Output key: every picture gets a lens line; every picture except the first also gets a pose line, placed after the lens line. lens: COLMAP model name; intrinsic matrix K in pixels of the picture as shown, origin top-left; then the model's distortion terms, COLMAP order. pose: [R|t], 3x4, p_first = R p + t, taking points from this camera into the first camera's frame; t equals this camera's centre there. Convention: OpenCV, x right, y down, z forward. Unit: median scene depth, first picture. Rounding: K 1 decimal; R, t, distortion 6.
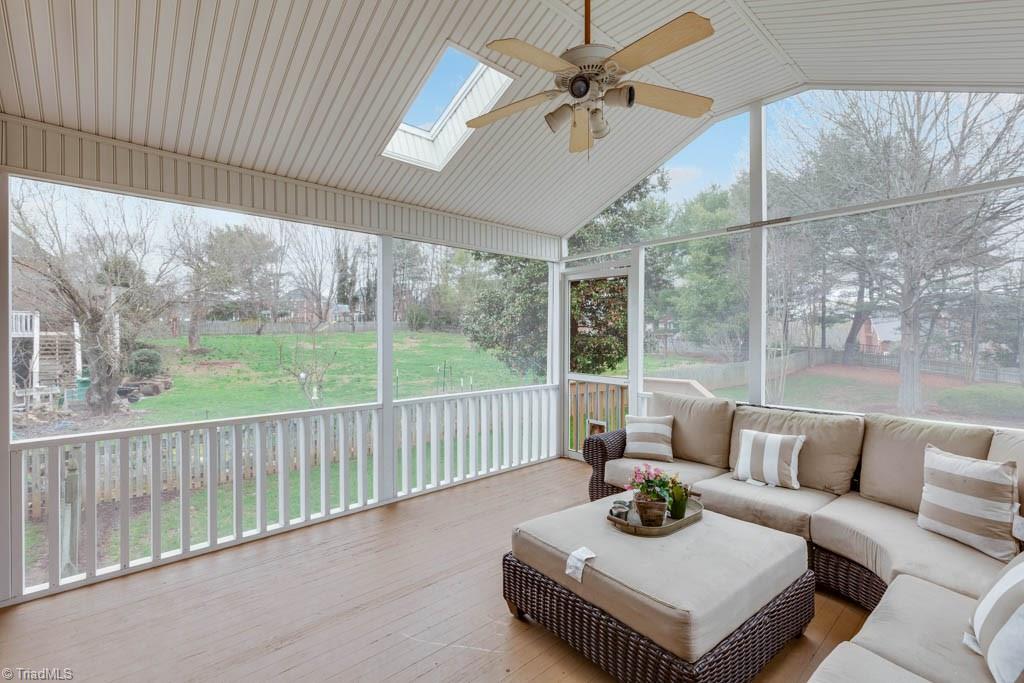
lens RADIAL K [[457.3, 0, 517.8], [0, 457.3, 337.7], [0, 0, 1]] dist [0.006010, -0.000737]
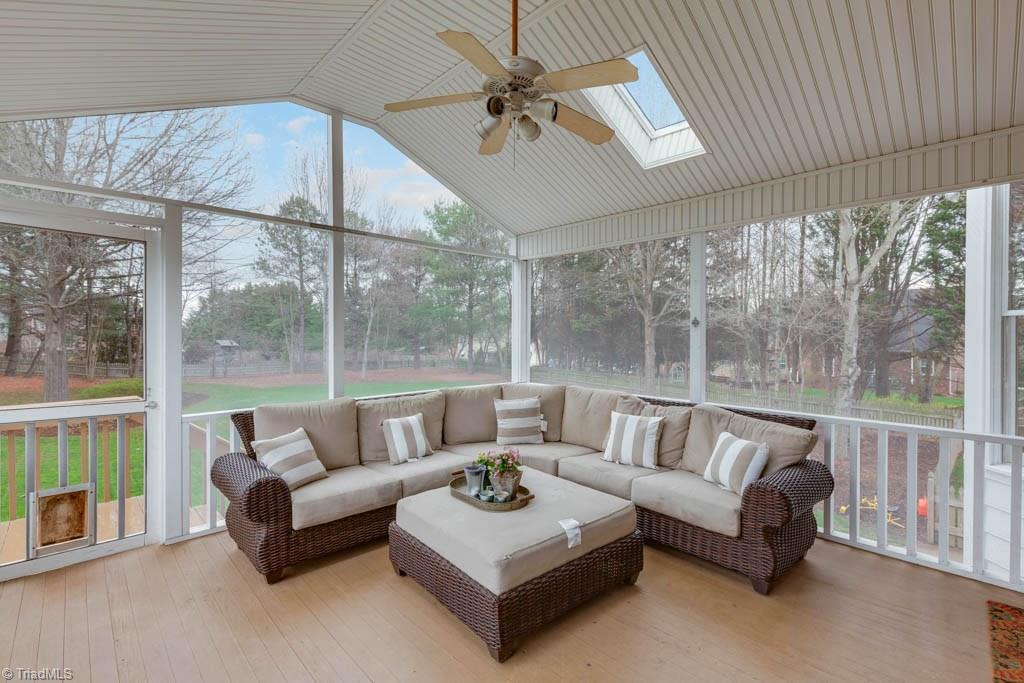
lens RADIAL K [[457.3, 0, 517.8], [0, 457.3, 337.7], [0, 0, 1]] dist [0.006010, -0.000737]
pose [[-0.018099, -0.005740, 0.999820, -0.602089], [0.002128, 0.999981, 0.005780, -0.004446], [-0.999834, 0.002233, -0.018087, 0.682800]]
